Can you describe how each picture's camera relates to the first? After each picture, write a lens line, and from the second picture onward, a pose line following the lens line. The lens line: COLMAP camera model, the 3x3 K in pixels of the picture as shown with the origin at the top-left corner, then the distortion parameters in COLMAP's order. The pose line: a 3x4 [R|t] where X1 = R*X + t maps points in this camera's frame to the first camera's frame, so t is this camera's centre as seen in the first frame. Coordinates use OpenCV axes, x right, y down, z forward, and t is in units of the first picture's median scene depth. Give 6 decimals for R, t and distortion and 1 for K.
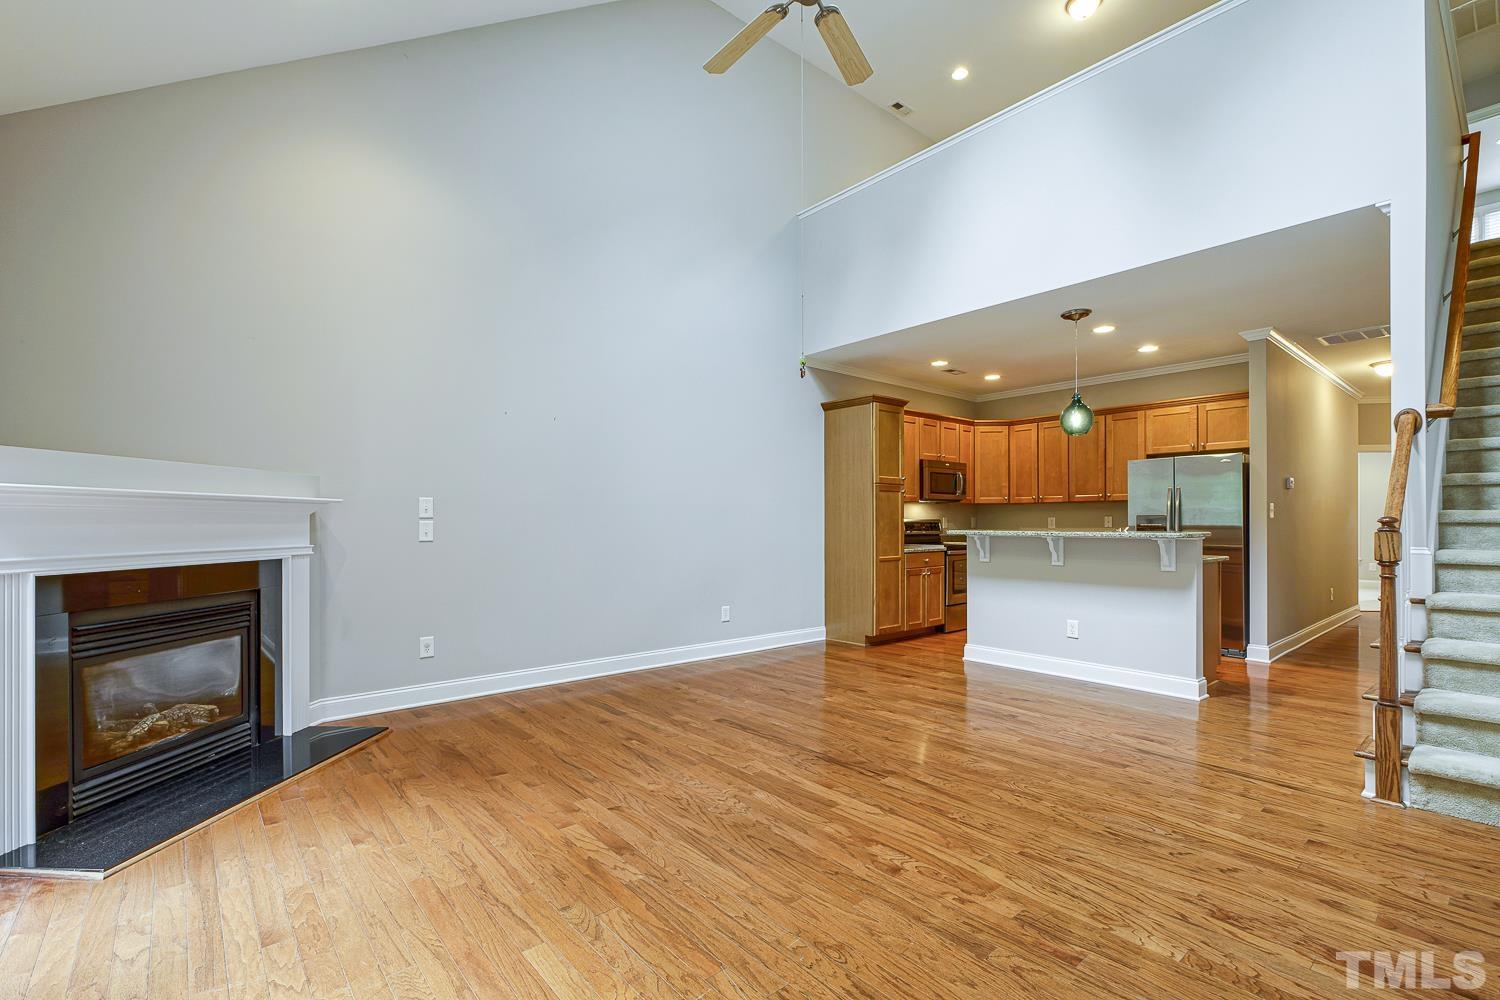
lens RADIAL K [[669.3, 0, 765.8], [0, 669.3, 527.8], [0, 0, 1]] dist [-0.006636, 0.004625]
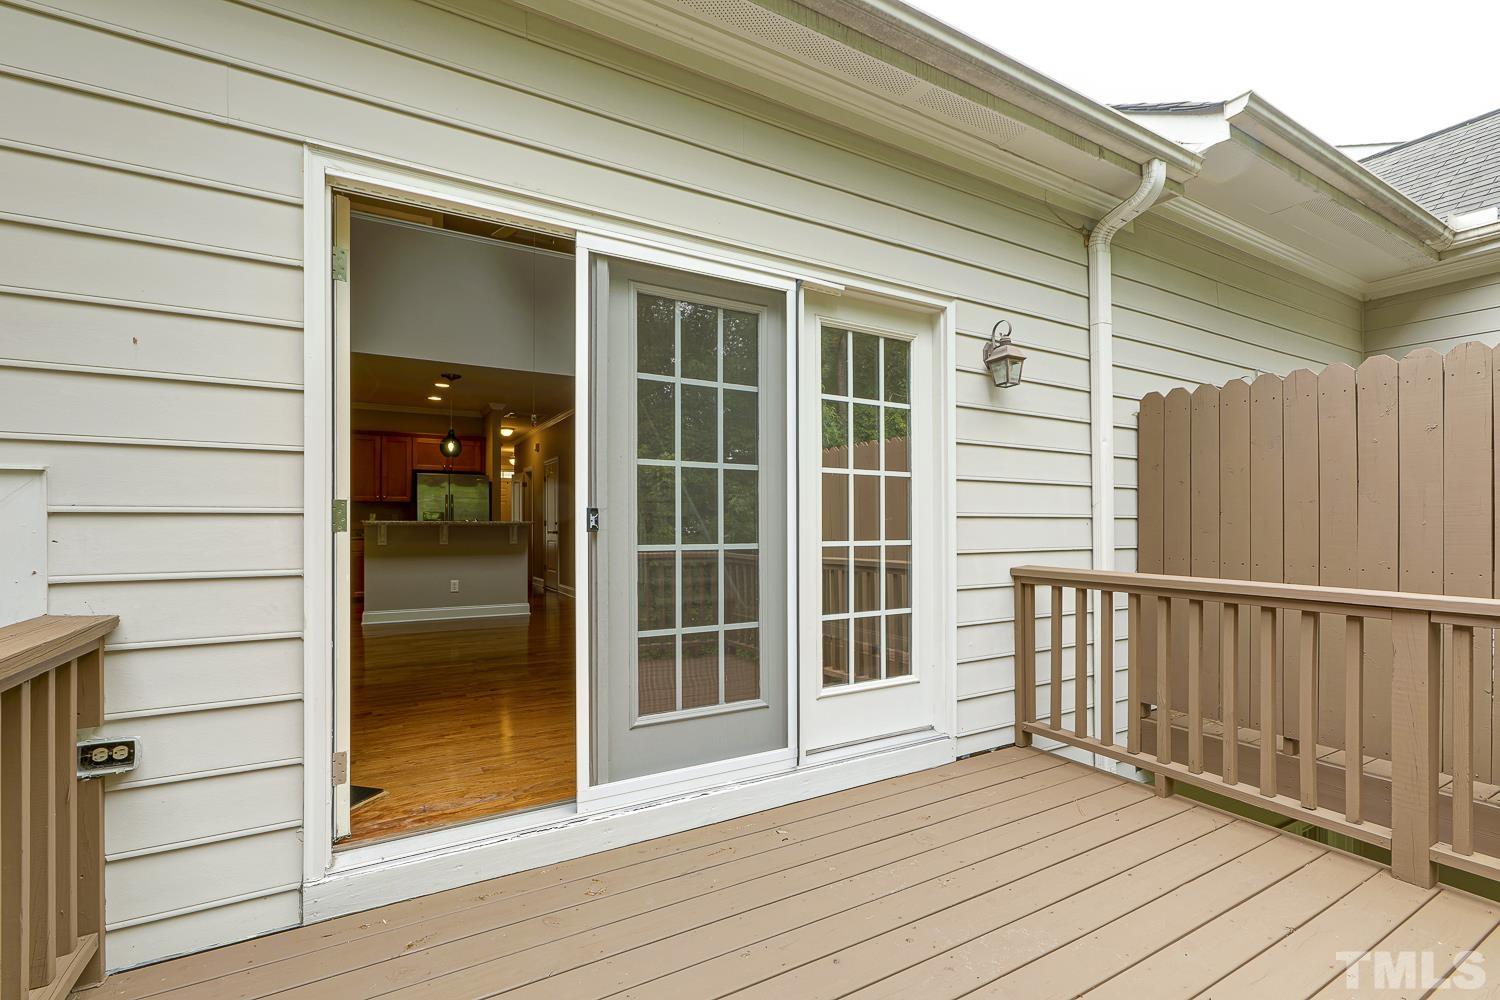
lens RADIAL K [[669.3, 0, 763.7], [0, 669.3, 525.8], [0, 0, 1]] dist [-0.006636, 0.004625]
pose [[0.187168, 0.002282, 0.982325, -1.215070], [0.008298, 0.999958, -0.003904, 0.035293], [-0.982293, 0.008882, 0.187142, 0.035420]]
